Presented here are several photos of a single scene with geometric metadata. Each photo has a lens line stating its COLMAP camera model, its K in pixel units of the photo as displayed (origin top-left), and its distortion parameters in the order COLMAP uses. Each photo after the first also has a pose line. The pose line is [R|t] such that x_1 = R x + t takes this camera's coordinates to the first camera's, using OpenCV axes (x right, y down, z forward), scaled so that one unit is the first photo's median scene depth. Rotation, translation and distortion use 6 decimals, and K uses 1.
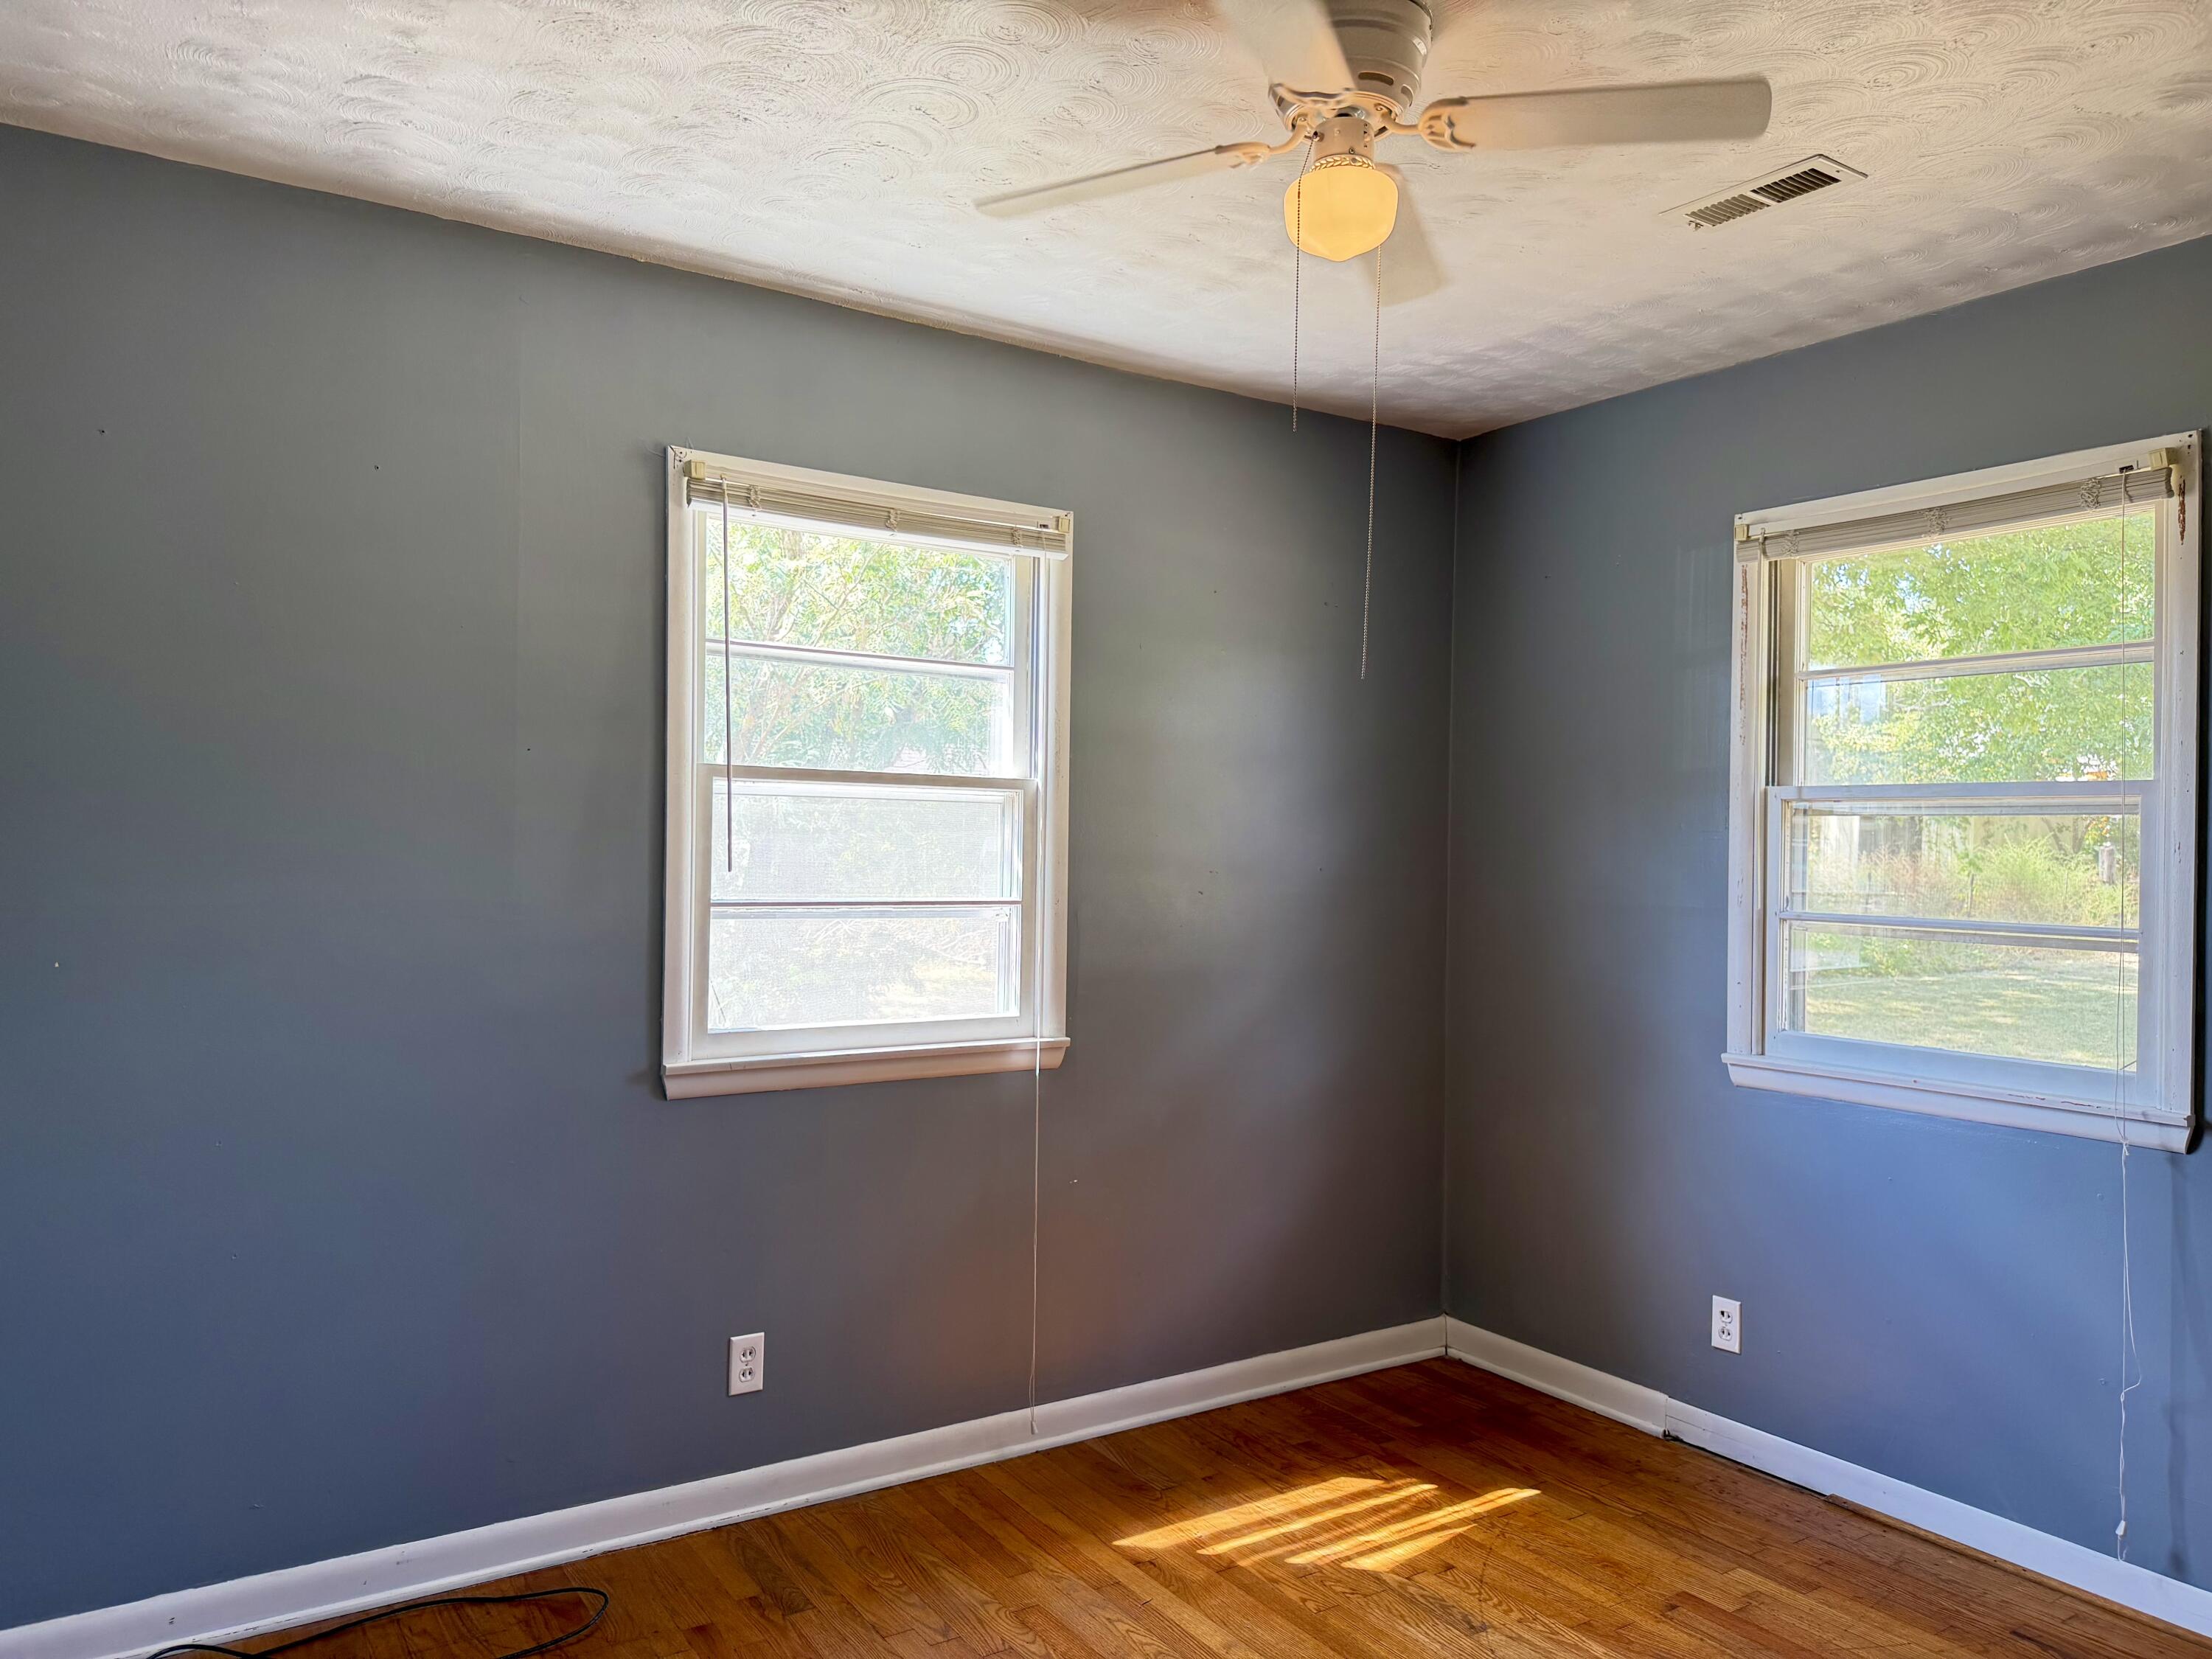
lens RADIAL K [[1562.8, 0, 1088.4], [0, 1562.8, 829.0], [0, 0, 1]] dist [0.035727, -0.043048]
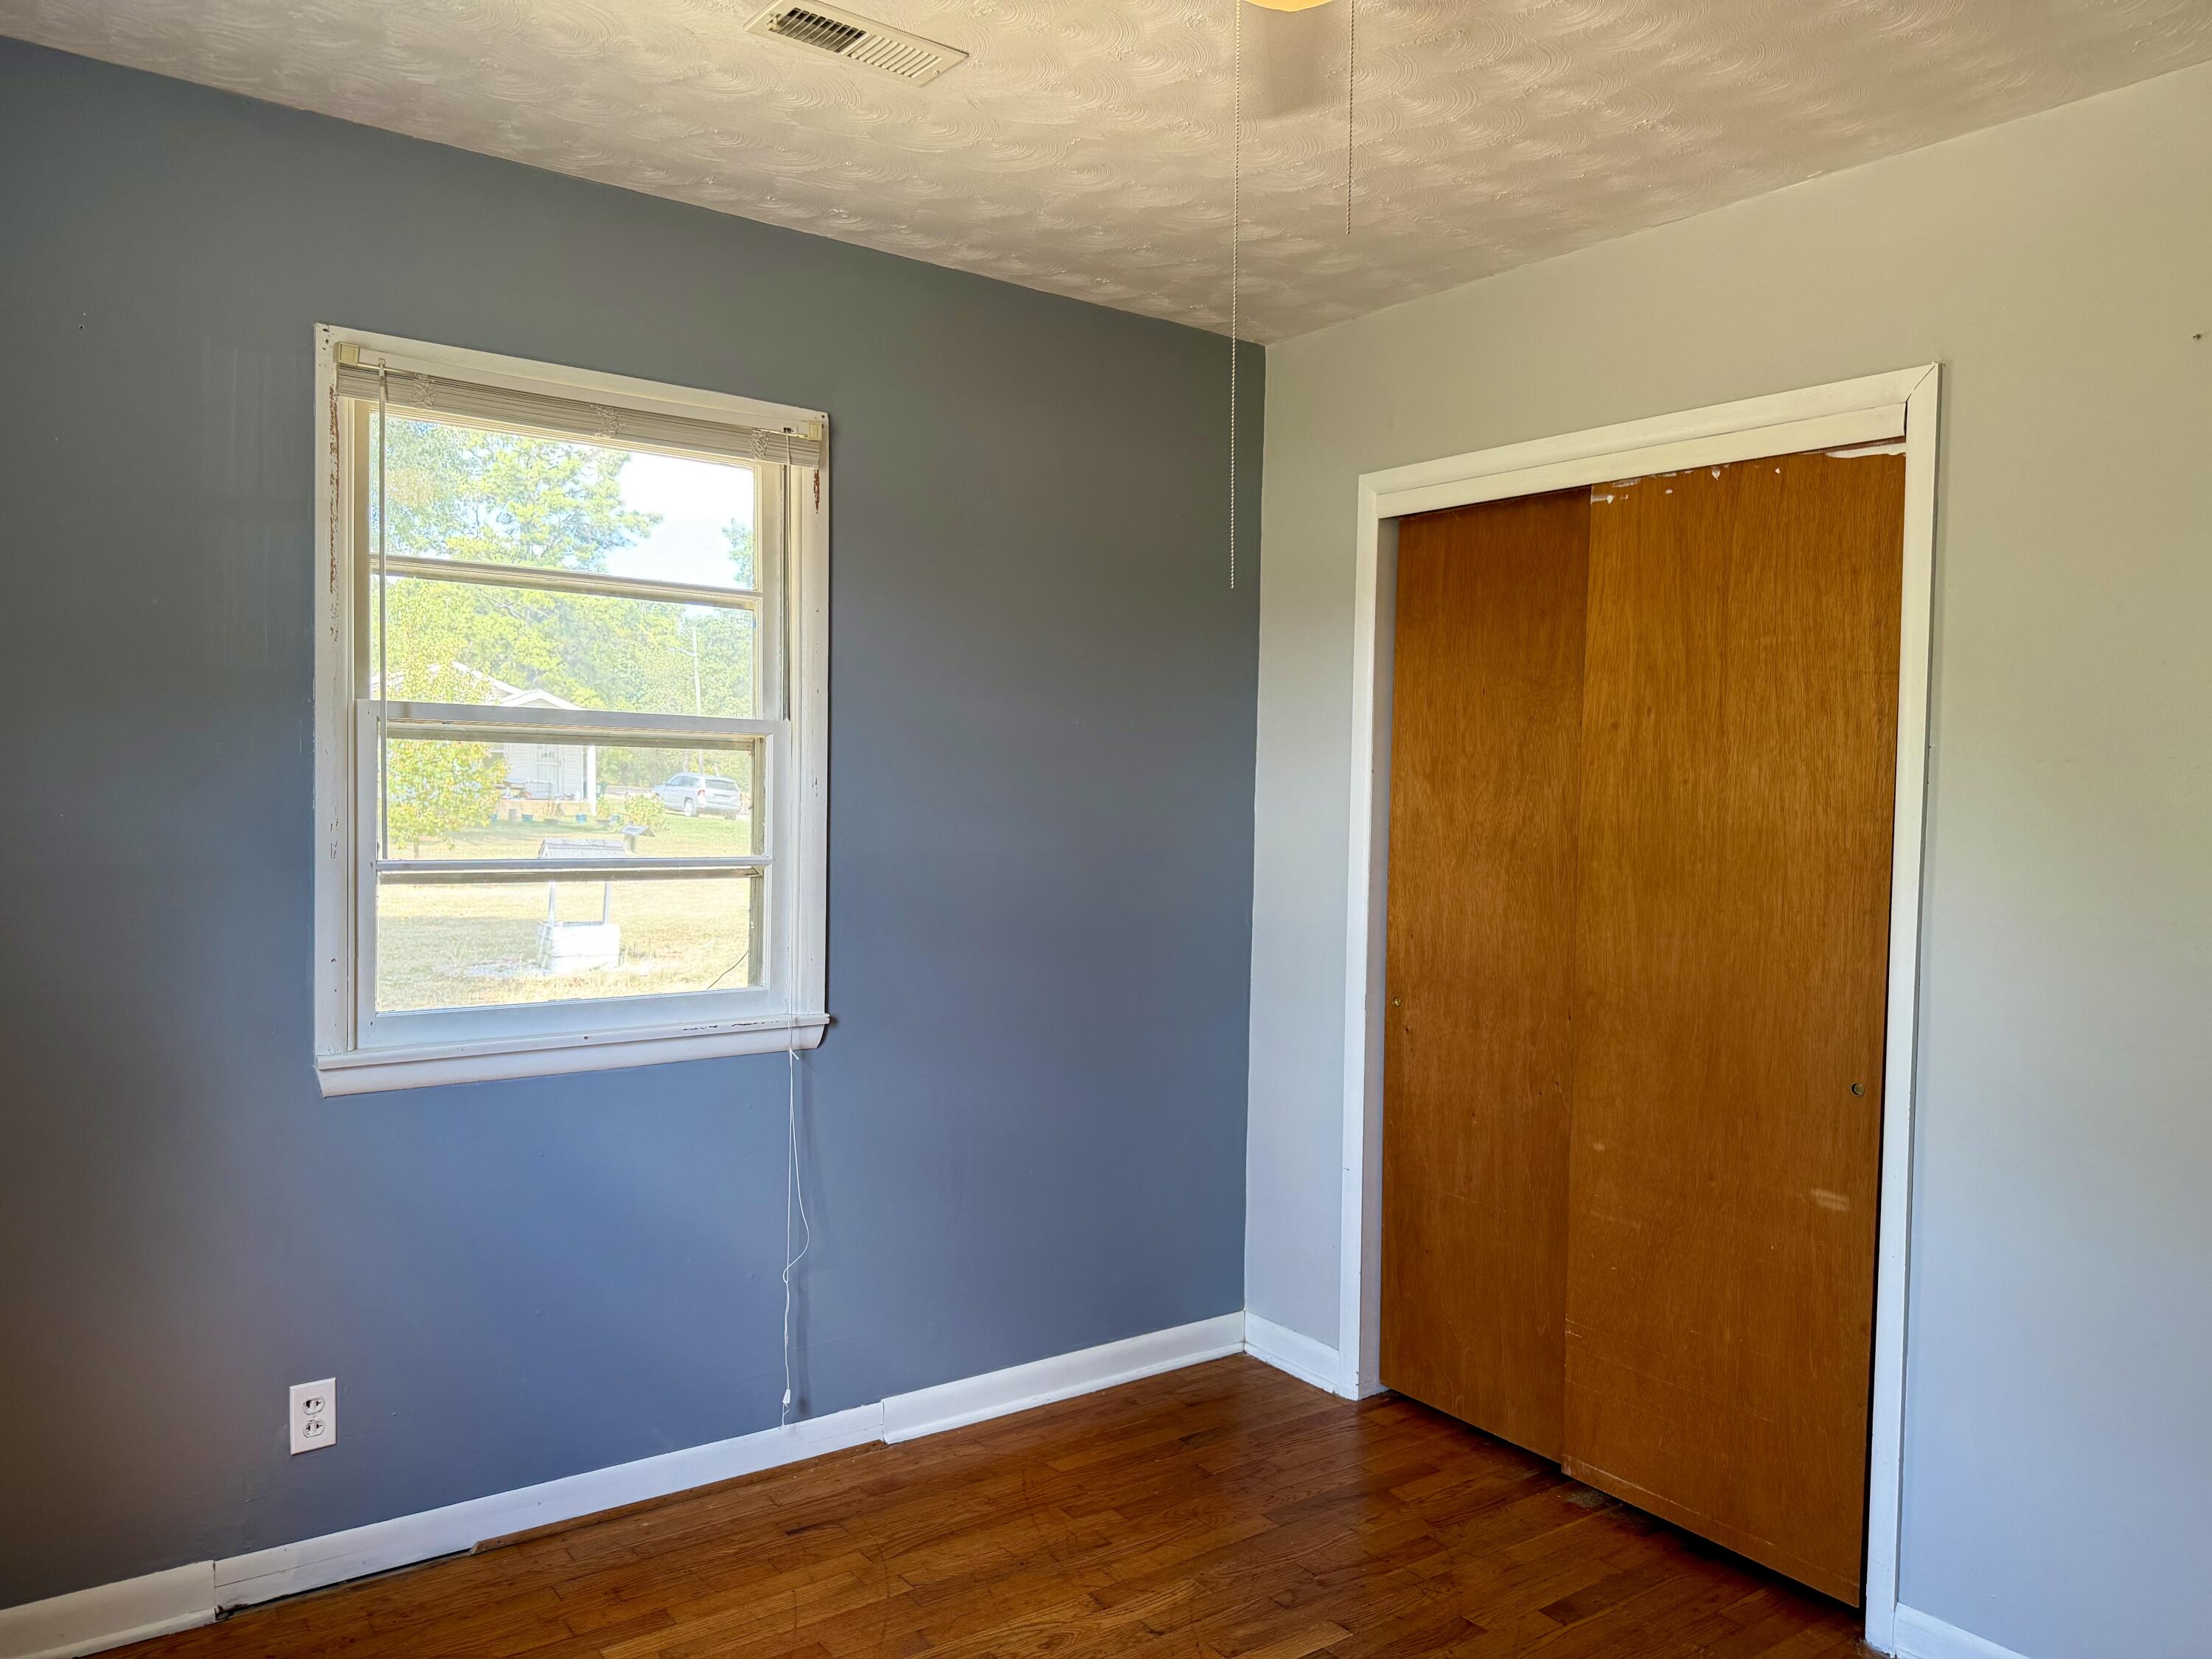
lens RADIAL K [[1562.8, 0, 1088.7], [0, 1562.8, 840.6], [0, 0, 1]] dist [0.035727, -0.043048]
pose [[-0.039760, -0.047060, 0.998100, -0.385483], [-0.020466, 0.998719, 0.046274, -0.000985], [-0.999000, -0.018587, -0.040672, 0.745750]]
